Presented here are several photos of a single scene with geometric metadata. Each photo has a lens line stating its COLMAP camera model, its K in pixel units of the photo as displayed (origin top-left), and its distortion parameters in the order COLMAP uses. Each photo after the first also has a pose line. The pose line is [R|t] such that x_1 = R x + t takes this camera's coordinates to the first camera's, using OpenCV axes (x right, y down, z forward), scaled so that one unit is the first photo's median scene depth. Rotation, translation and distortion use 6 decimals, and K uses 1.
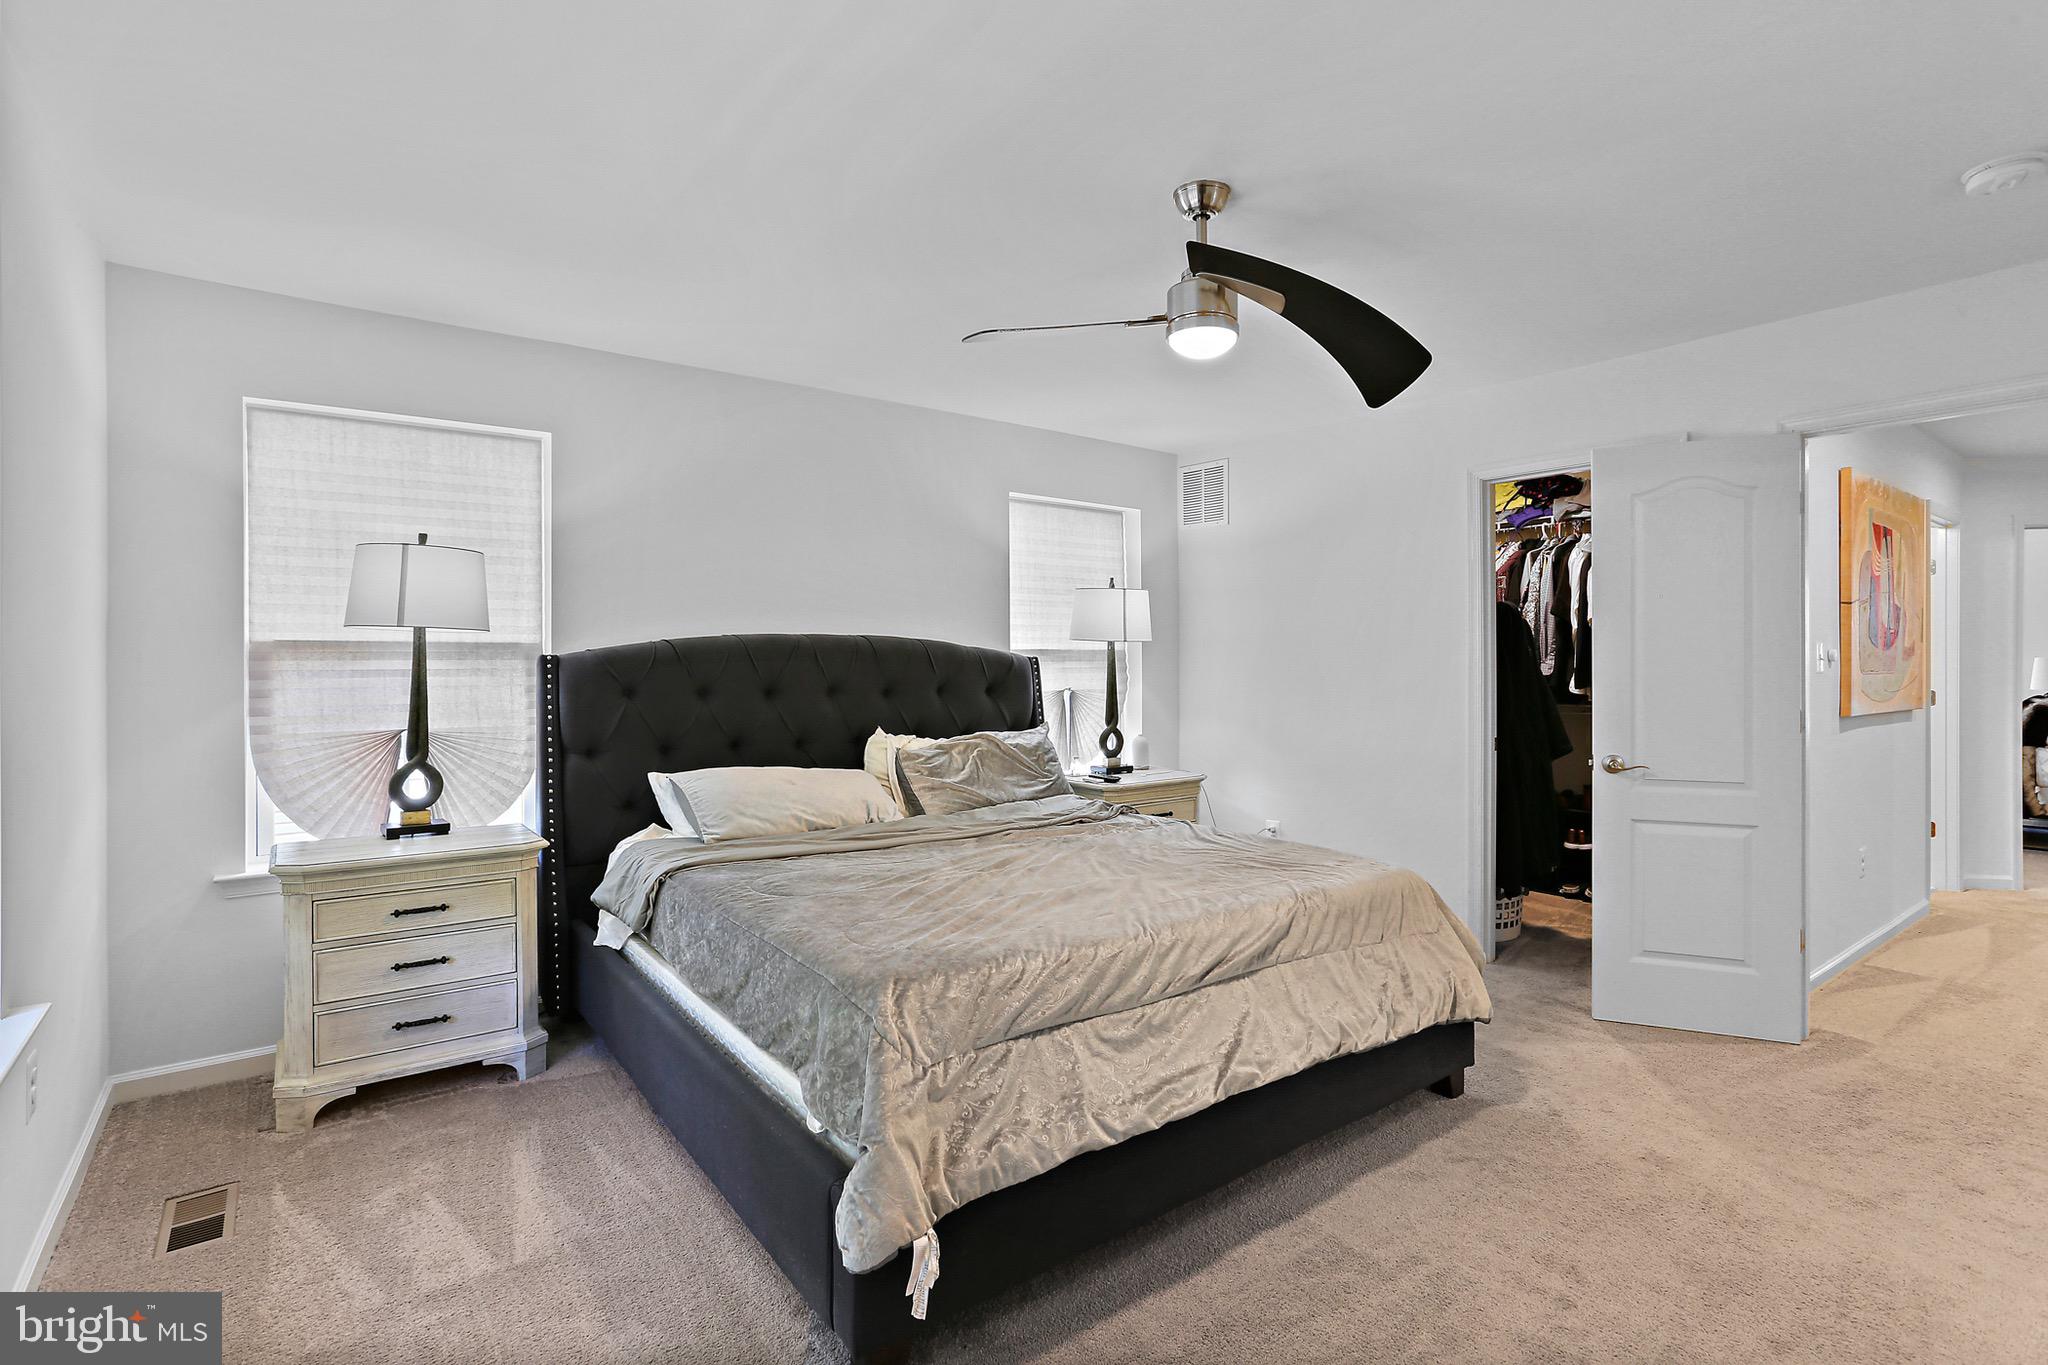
lens RADIAL K [[963.1, 0, 1011.9], [0, 963.1, 665.6], [0, 0, 1]] dist [0.001991, 0.000030]
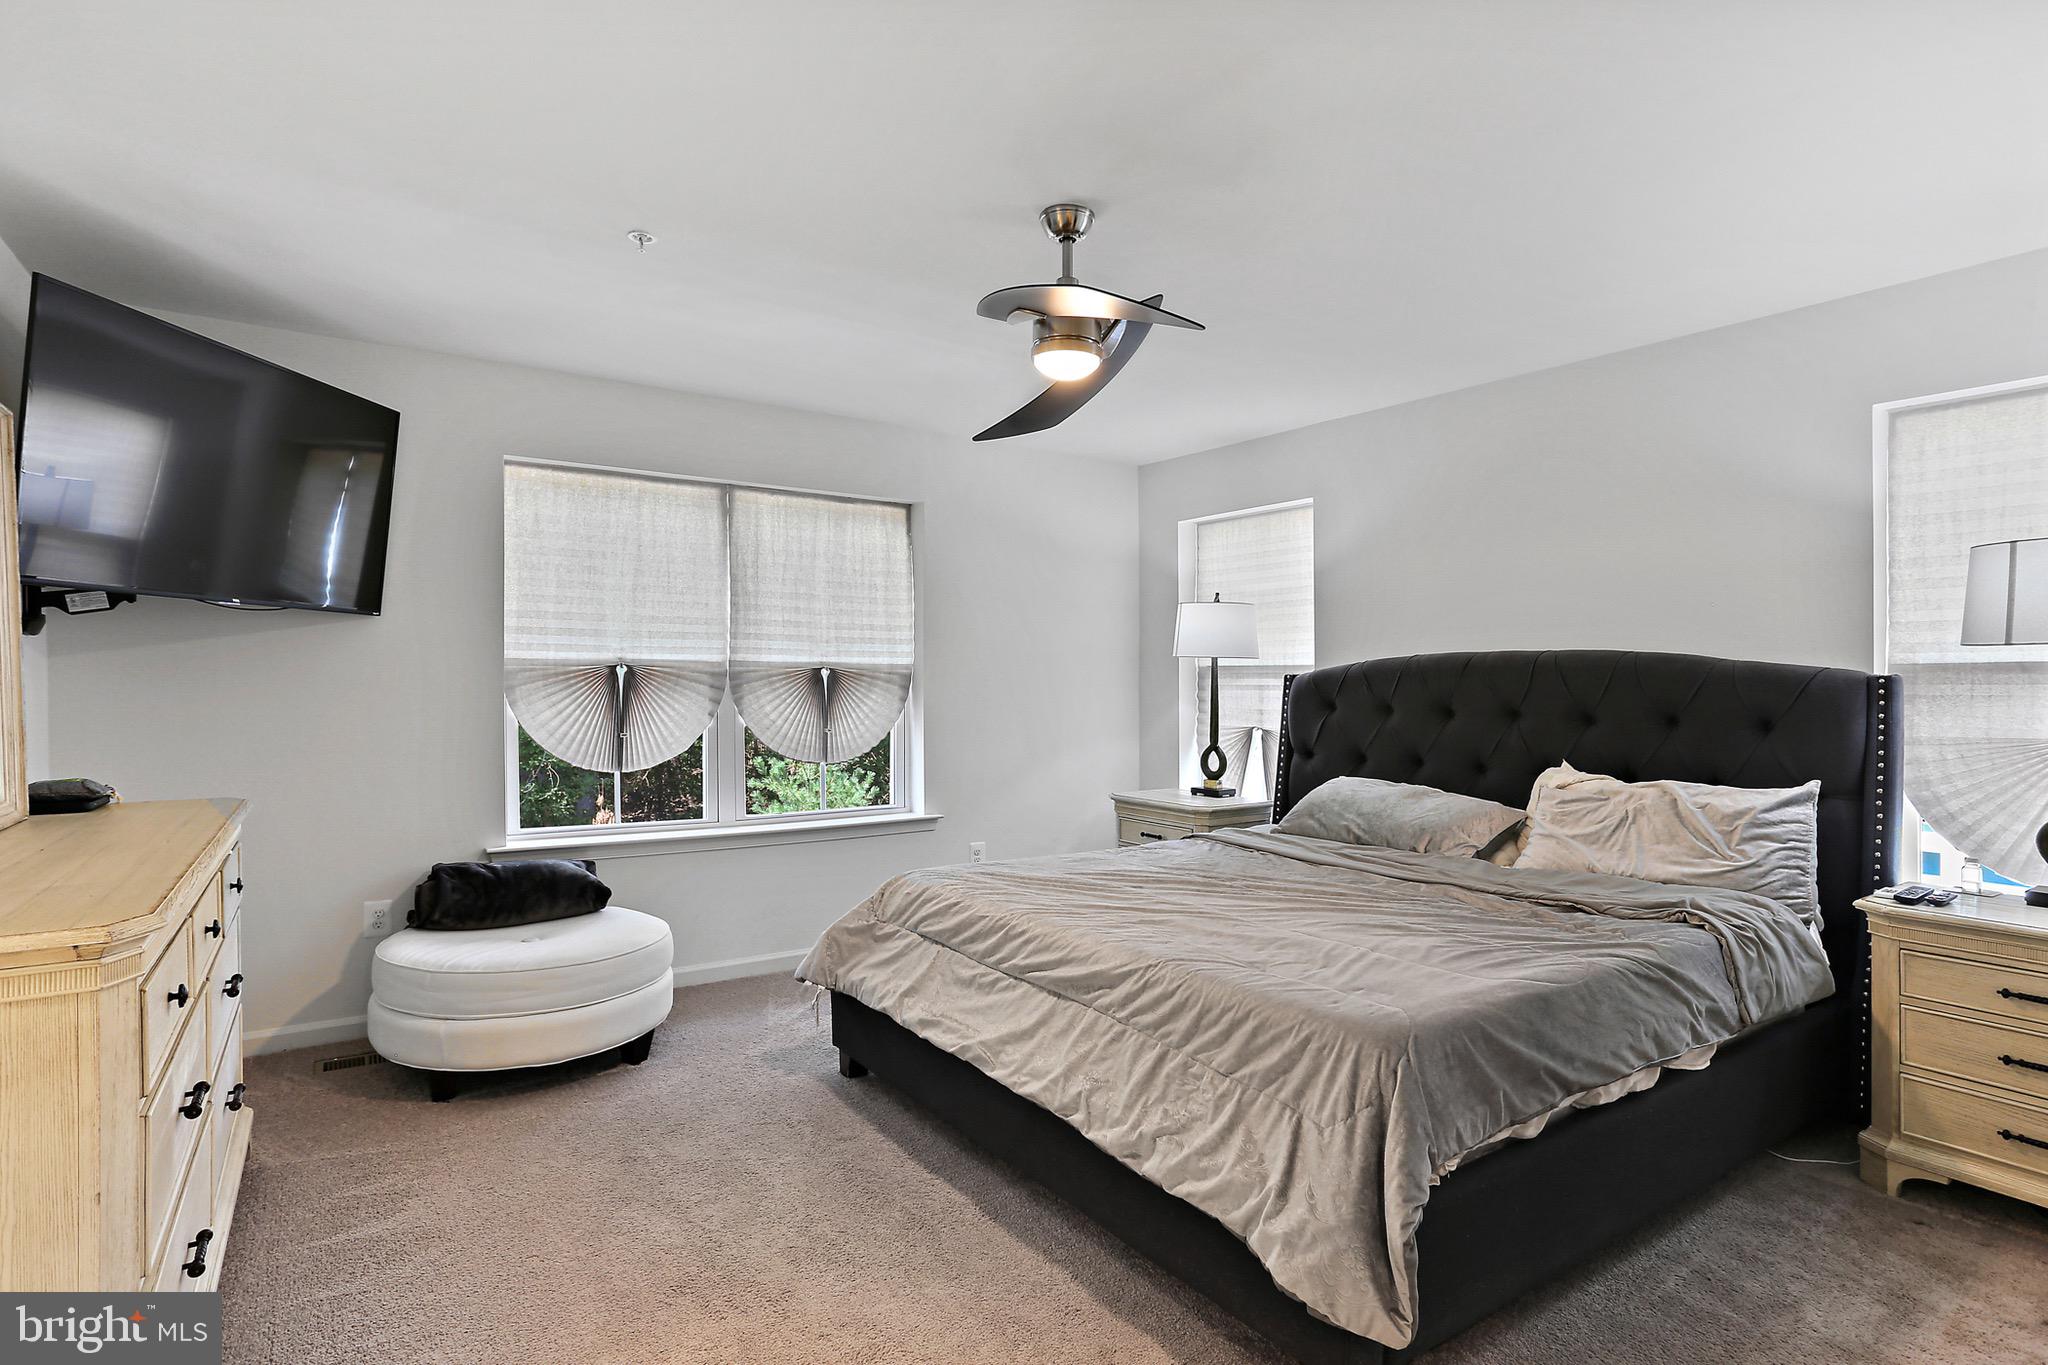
lens RADIAL K [[1016.2, 0, 1014.6], [0, 1016.2, 687.7], [0, 0, 1]] dist [-0.024003, 0.016866]
pose [[-0.025231, 0.007155, -0.999656, 0.953456], [-0.009709, 0.999925, 0.007402, 0.000324], [0.999634, 0.009893, -0.025160, 0.732079]]
